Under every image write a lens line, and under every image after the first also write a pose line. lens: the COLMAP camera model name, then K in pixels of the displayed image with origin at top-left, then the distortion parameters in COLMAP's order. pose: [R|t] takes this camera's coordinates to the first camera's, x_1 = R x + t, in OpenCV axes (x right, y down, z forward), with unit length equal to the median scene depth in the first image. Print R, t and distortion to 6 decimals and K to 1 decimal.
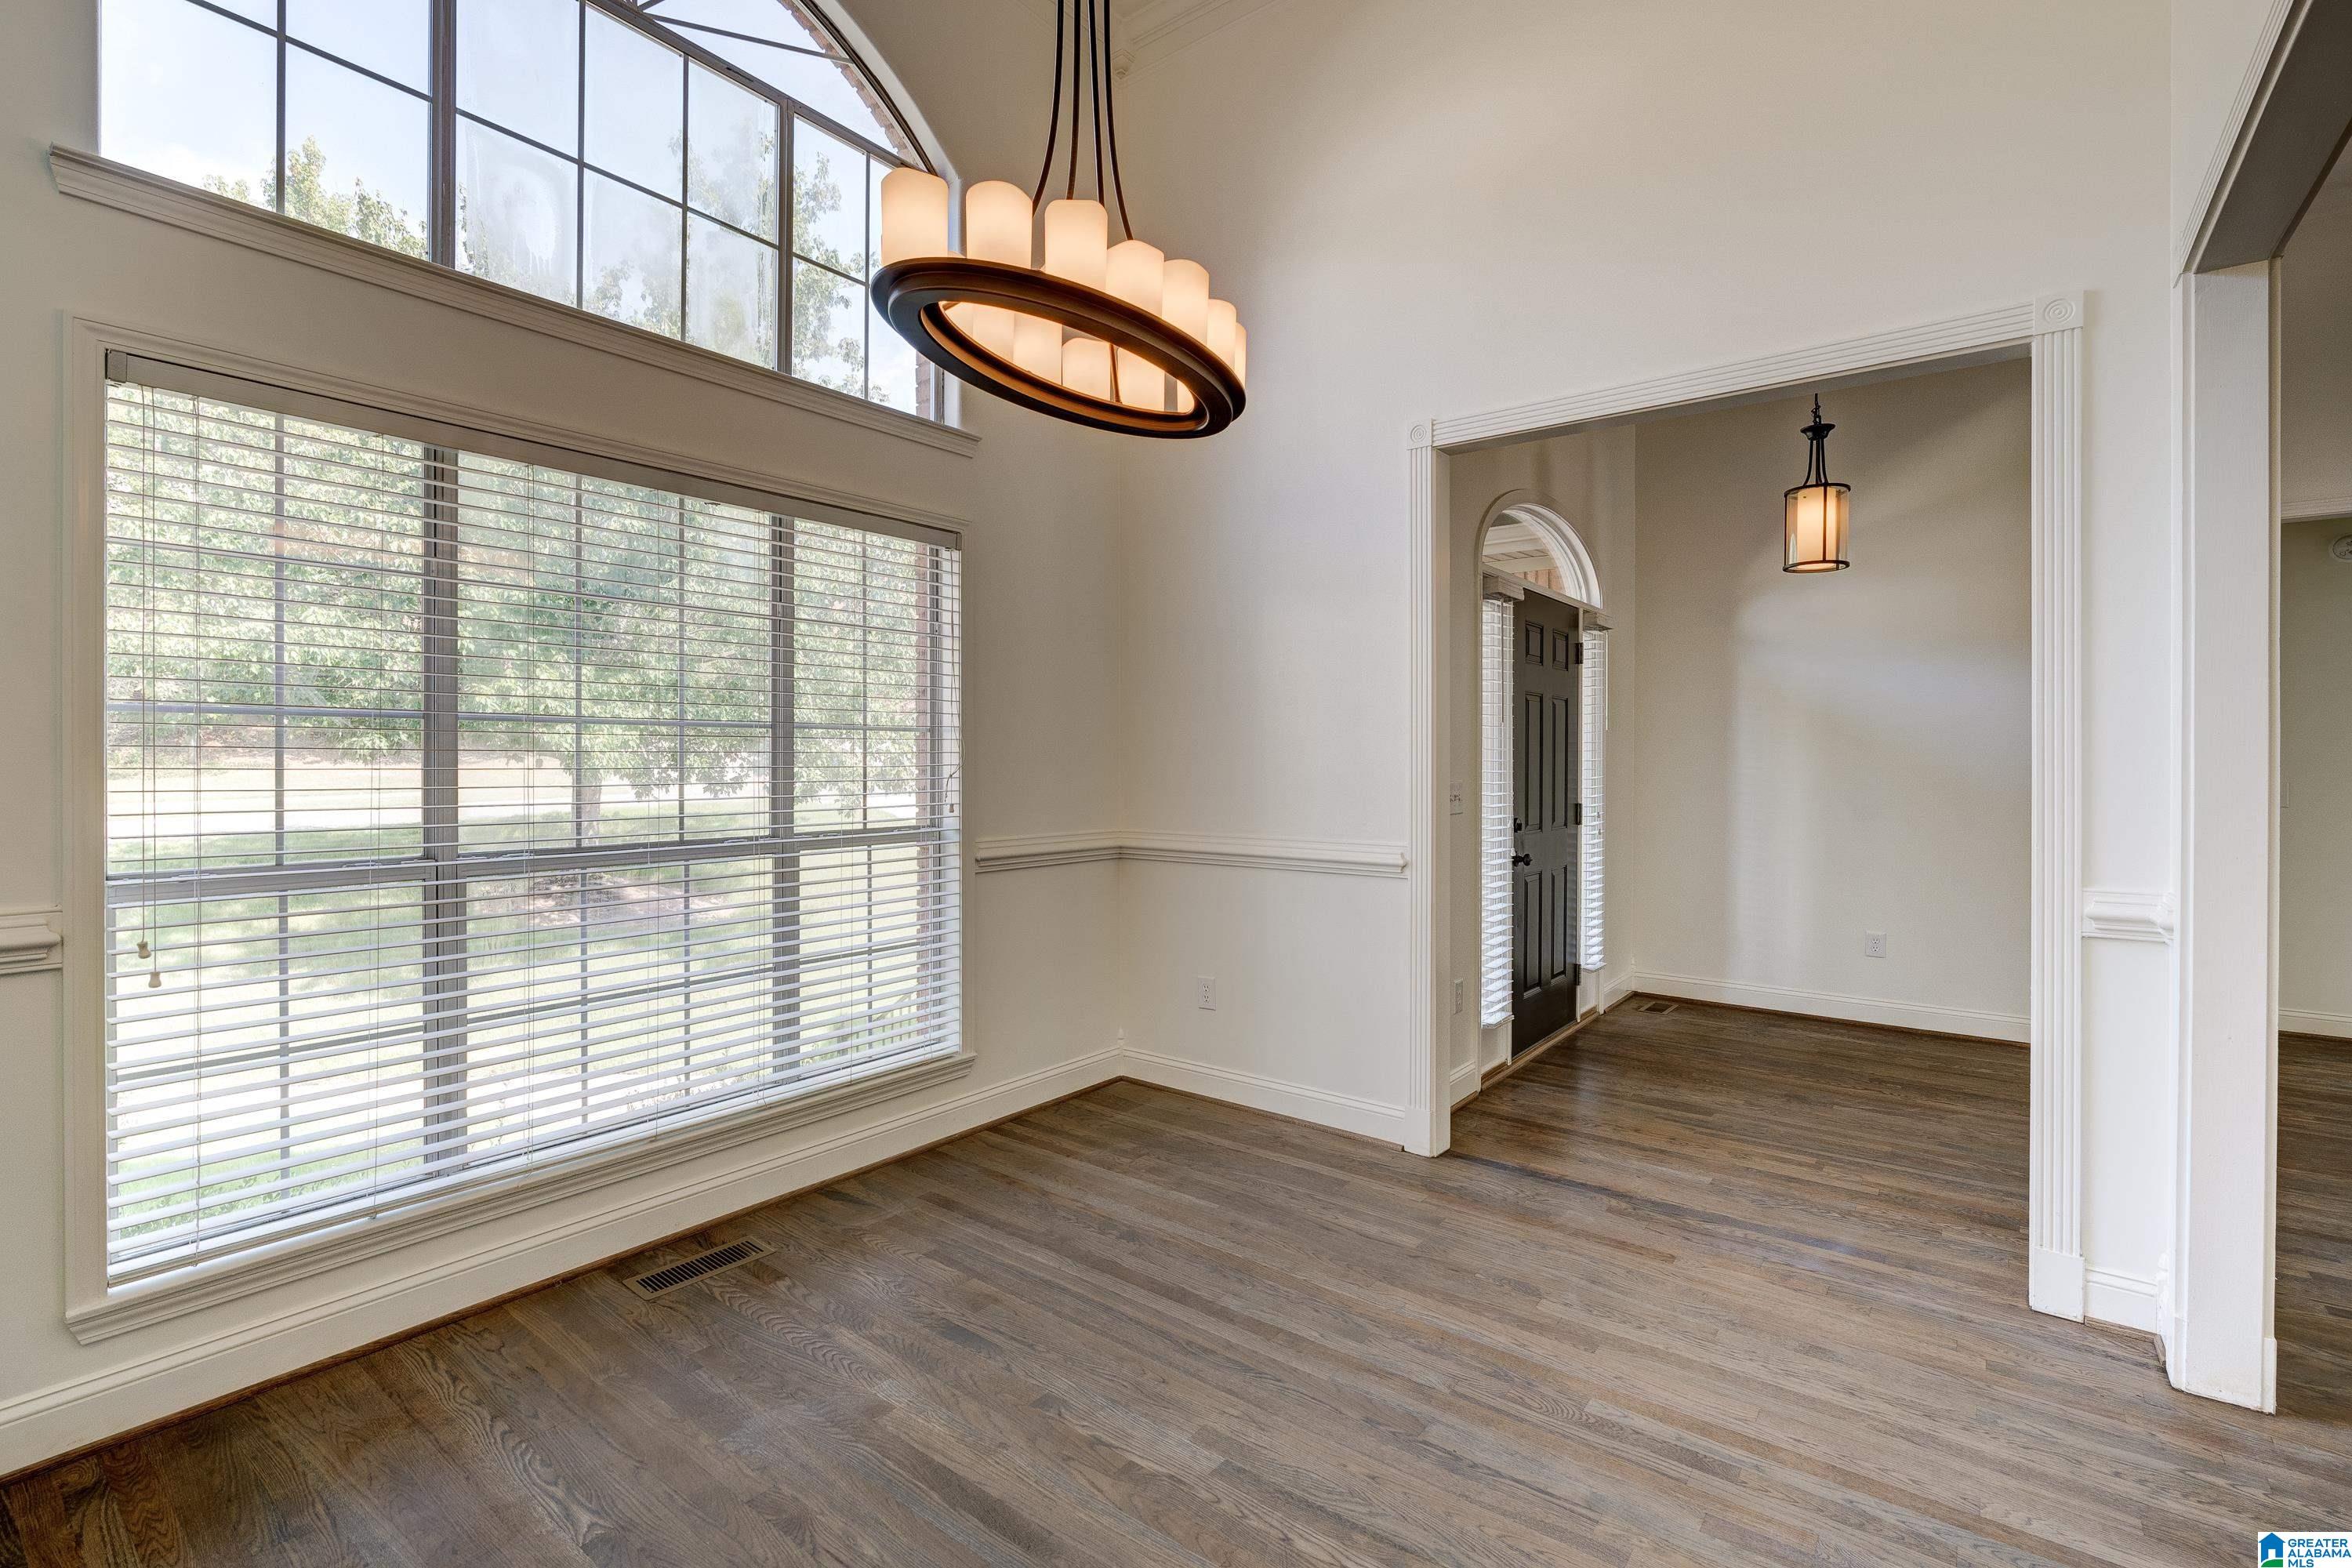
lens RADIAL K [[1065.9, 0, 1158.8], [0, 1065.9, 784.3], [0, 0, 1]] dist [0.000143, 0.000291]
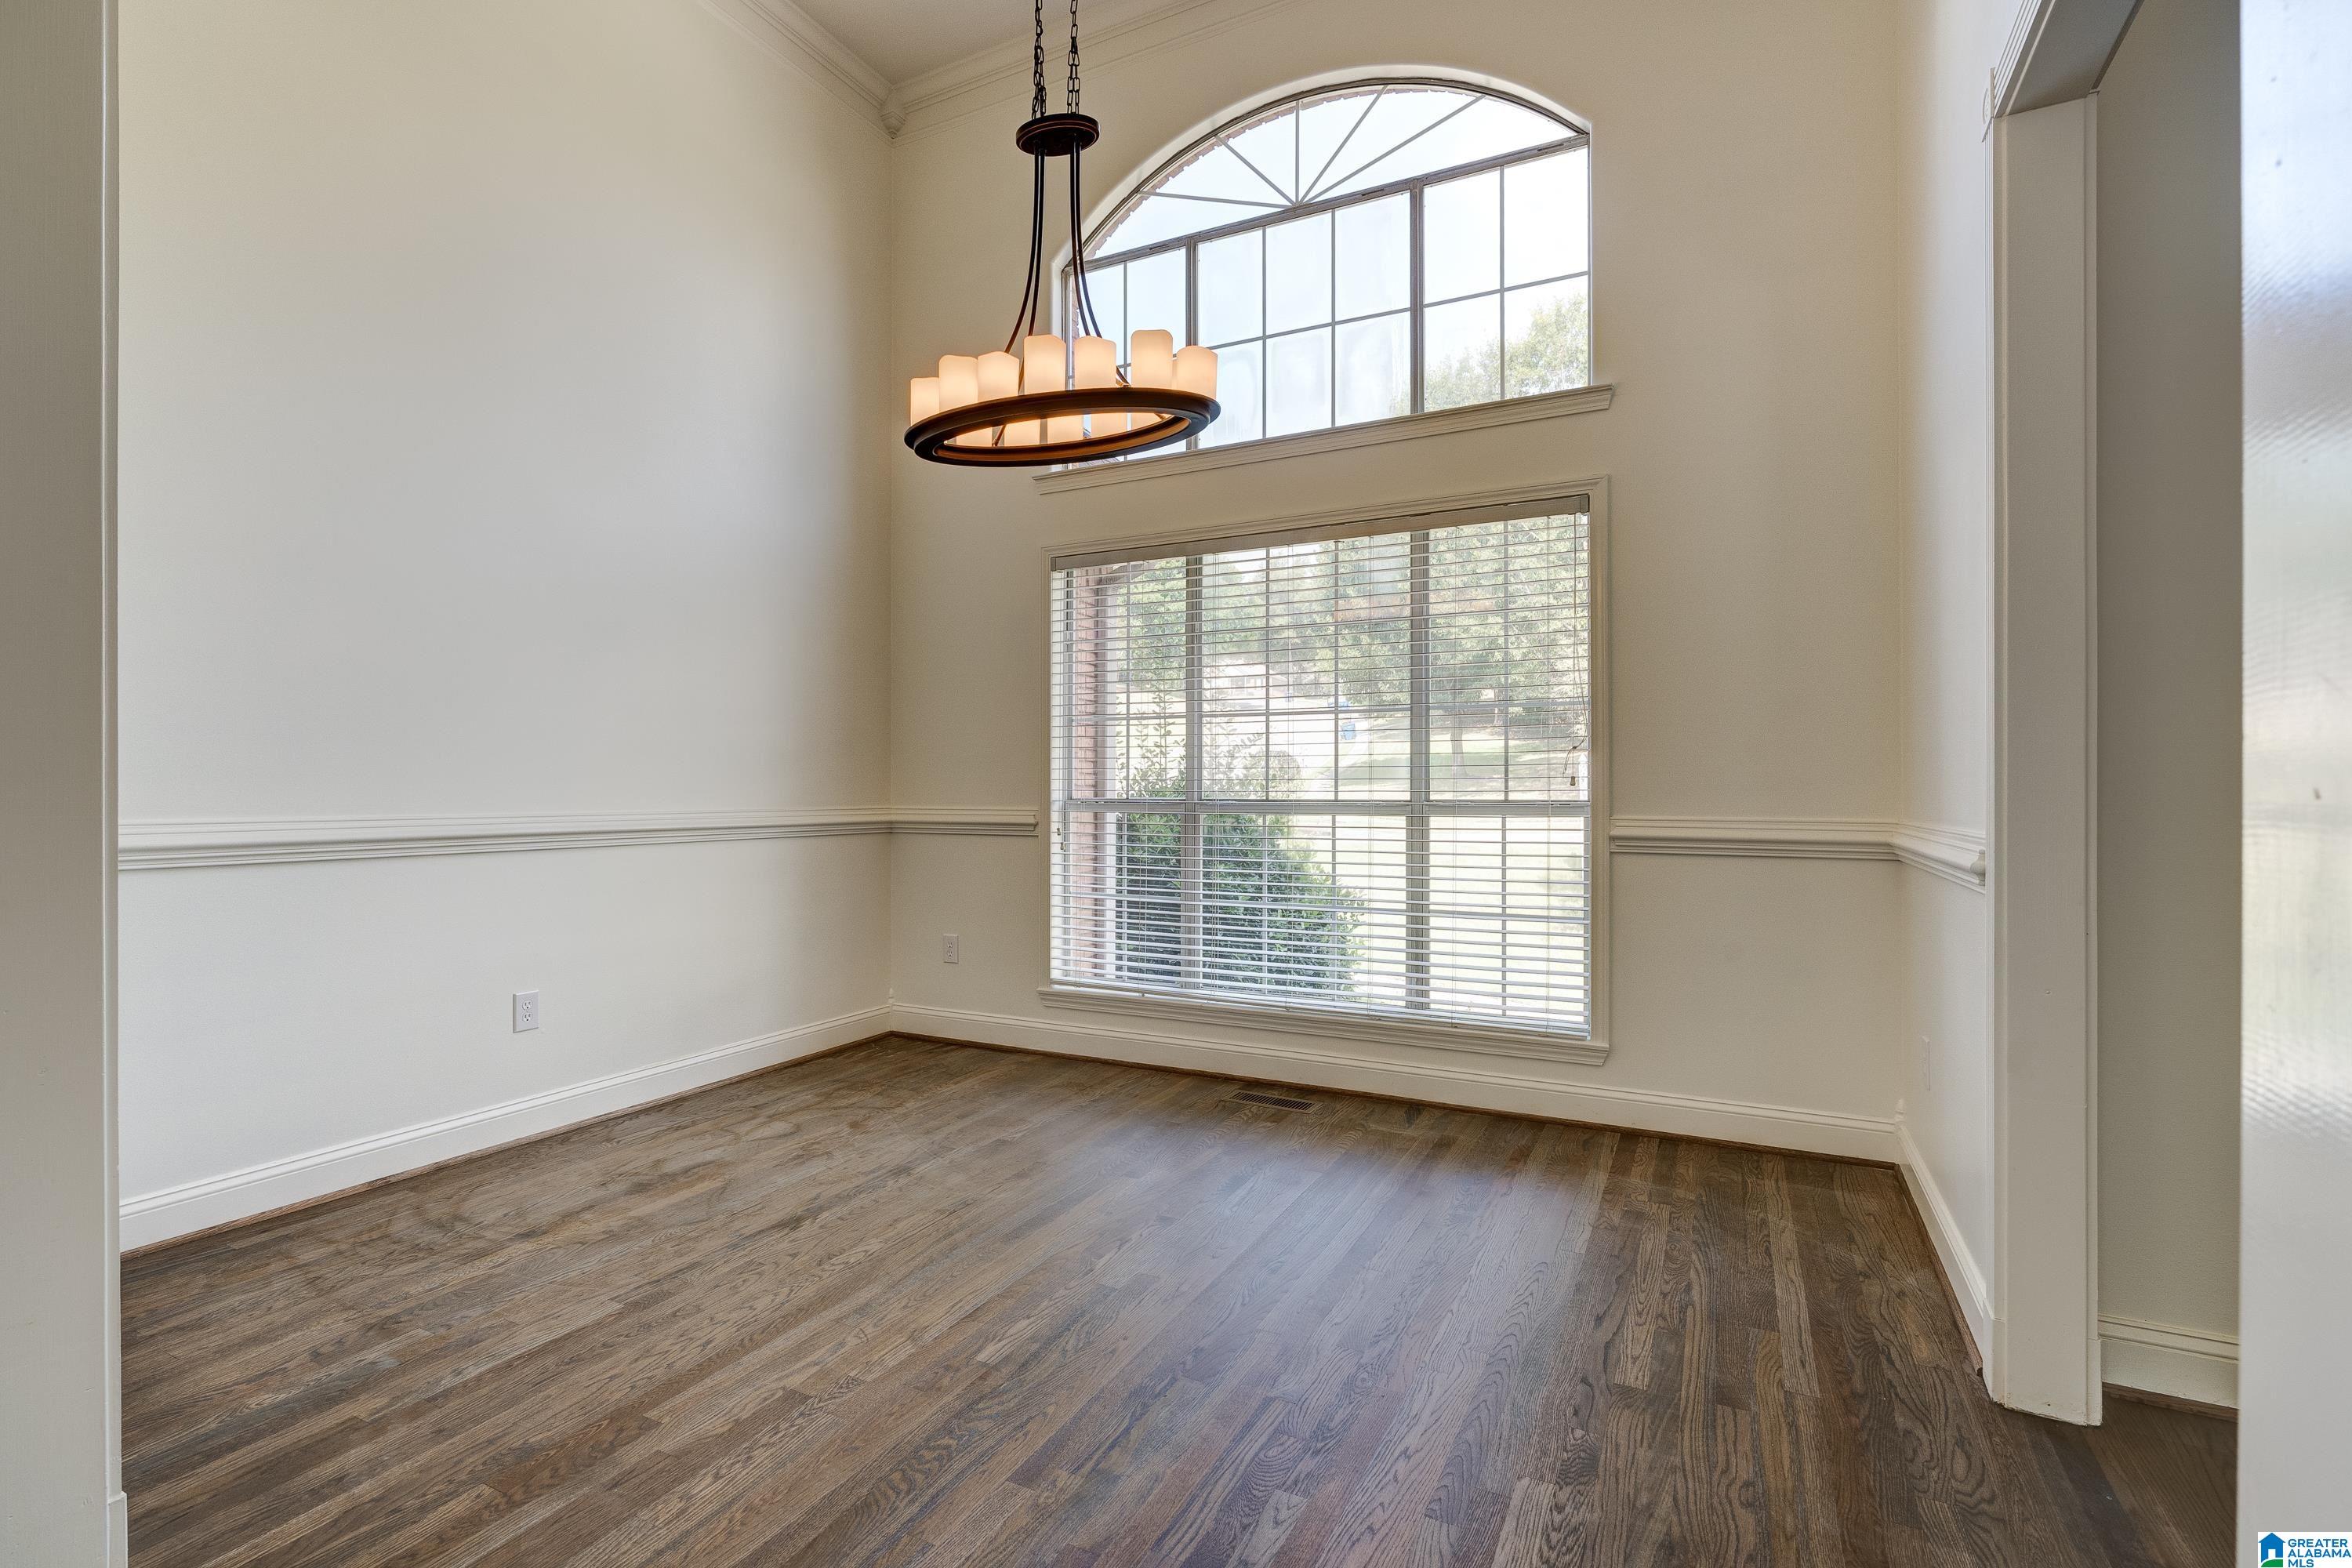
lens RADIAL K [[1065.9, 0, 1158.8], [0, 1065.9, 784.3], [0, 0, 1]] dist [0.000143, 0.000291]
pose [[0.194180, -0.003749, -0.980959, 0.768522], [-0.024371, 0.999666, -0.008645, 0.049455], [0.980663, 0.025586, 0.194024, 0.495264]]
